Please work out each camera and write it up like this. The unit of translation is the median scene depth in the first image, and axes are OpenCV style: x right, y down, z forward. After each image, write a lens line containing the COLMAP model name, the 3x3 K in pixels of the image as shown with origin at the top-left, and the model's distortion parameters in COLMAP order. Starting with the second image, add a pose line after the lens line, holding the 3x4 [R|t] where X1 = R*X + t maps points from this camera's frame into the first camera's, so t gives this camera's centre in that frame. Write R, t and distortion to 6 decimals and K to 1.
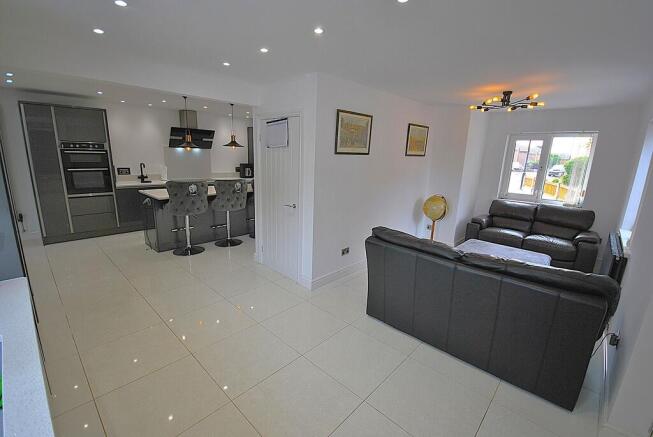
lens RADIAL K [[287.4, 0, 324.4], [0, 287.4, 219.2], [0, 0, 1]] dist [0.001836, -0.002218]
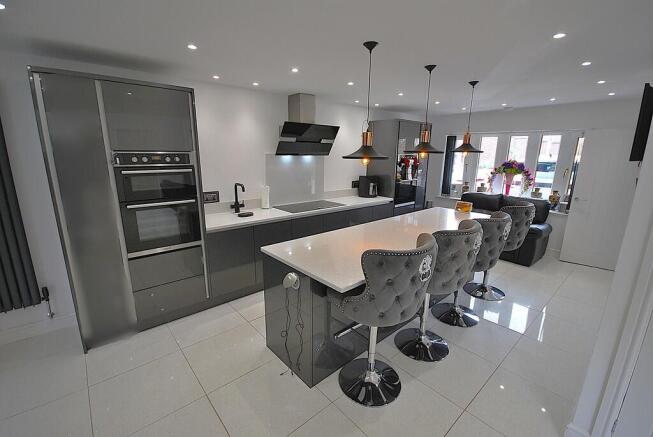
lens RADIAL K [[287.4, 0, 329.4], [0, 287.4, 218.4], [0, 0, 1]] dist [0.001836, -0.002218]
pose [[0.995771, -0.004772, -0.091750, -0.361735], [0.004397, 0.999981, -0.004286, -0.109606], [0.091768, 0.003864, 0.995773, 0.388722]]
